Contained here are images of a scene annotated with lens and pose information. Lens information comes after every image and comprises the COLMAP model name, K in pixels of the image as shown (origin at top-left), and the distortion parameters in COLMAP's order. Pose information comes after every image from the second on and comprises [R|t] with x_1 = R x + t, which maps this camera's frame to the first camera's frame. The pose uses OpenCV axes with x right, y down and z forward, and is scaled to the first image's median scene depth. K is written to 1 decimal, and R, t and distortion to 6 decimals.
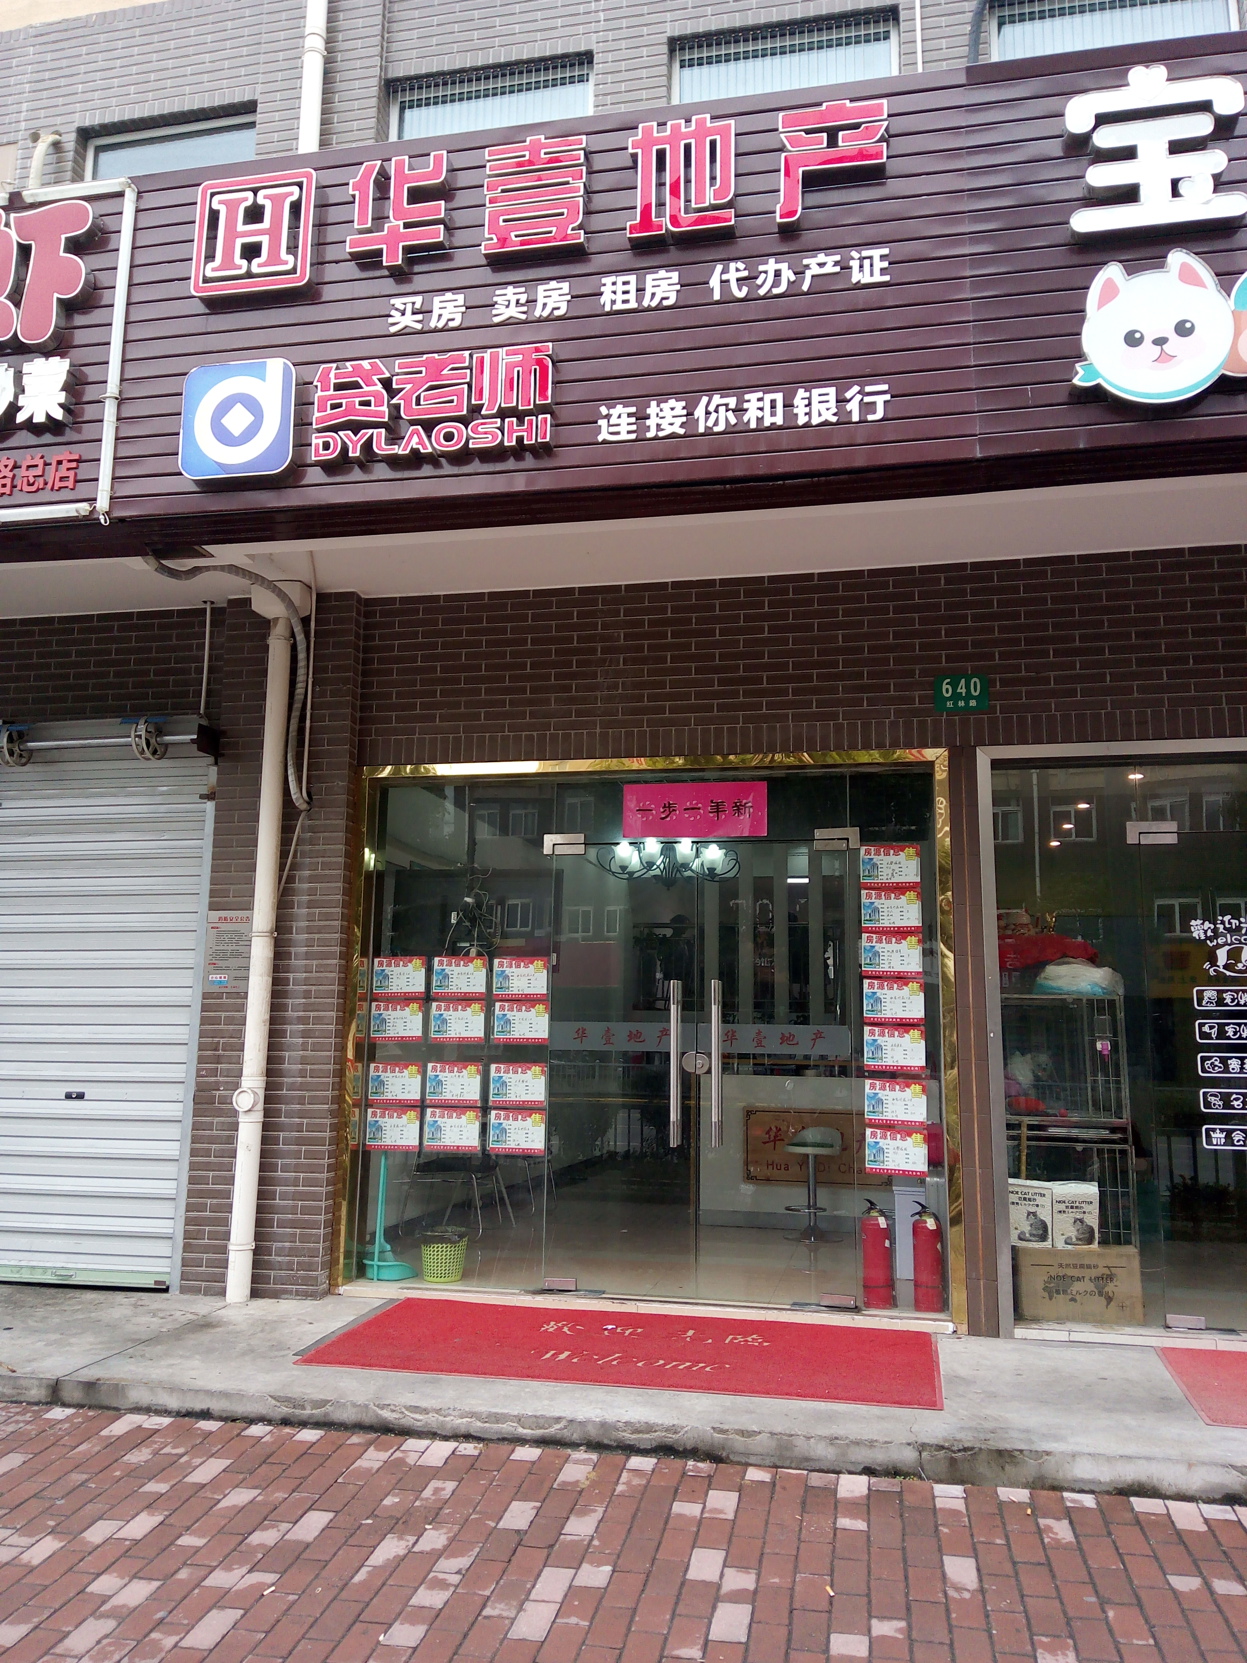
lens RADIAL K [[1274.8, 0, 626.6], [0, 1274.8, 850.1], [0, 0, 1]] dist [0.063468, -0.069299]
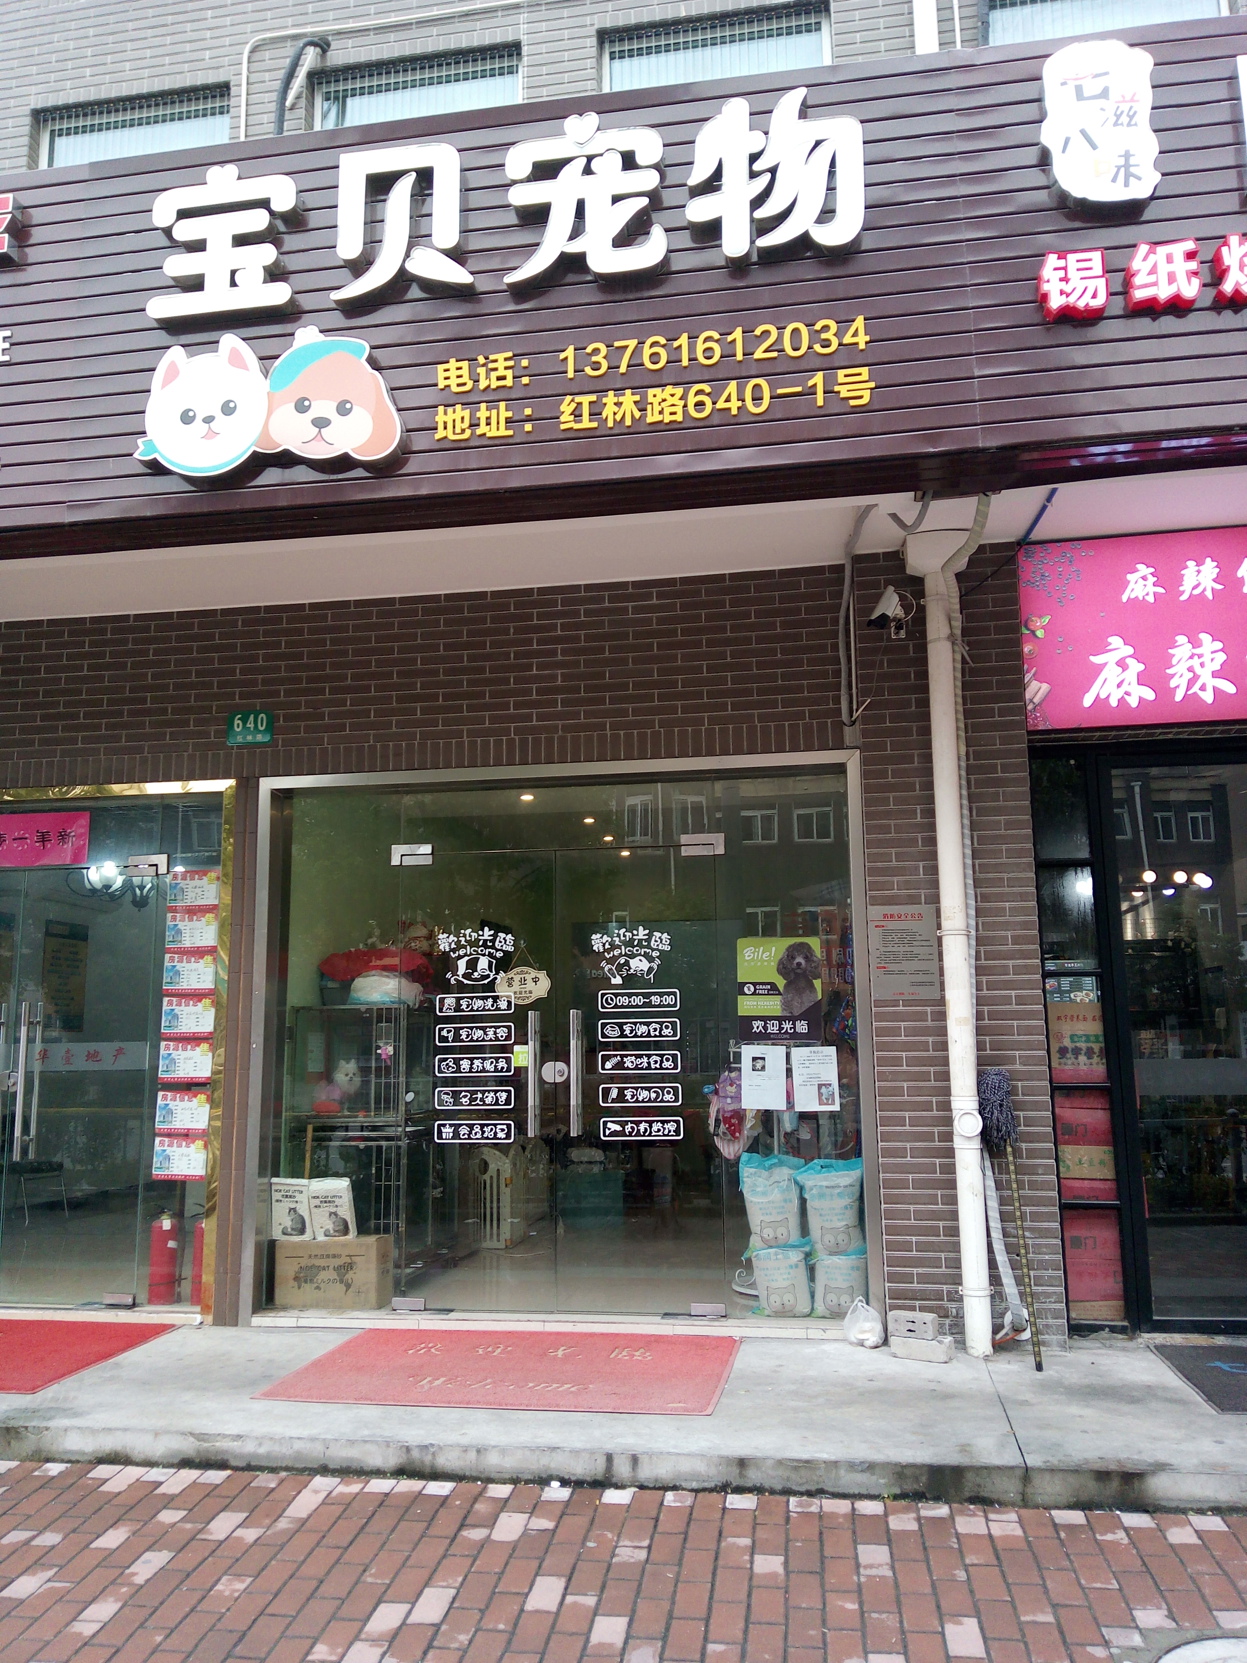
lens RADIAL K [[1275.5, 0, 622.8], [0, 1275.5, 851.3], [0, 0, 1]] dist [0.138498, -0.184915]
pose [[0.999366, -0.020539, 0.029071, 0.567881], [0.020521, 0.999789, 0.000914, -0.014174], [-0.029083, -0.000317, 0.999577, -0.097942]]
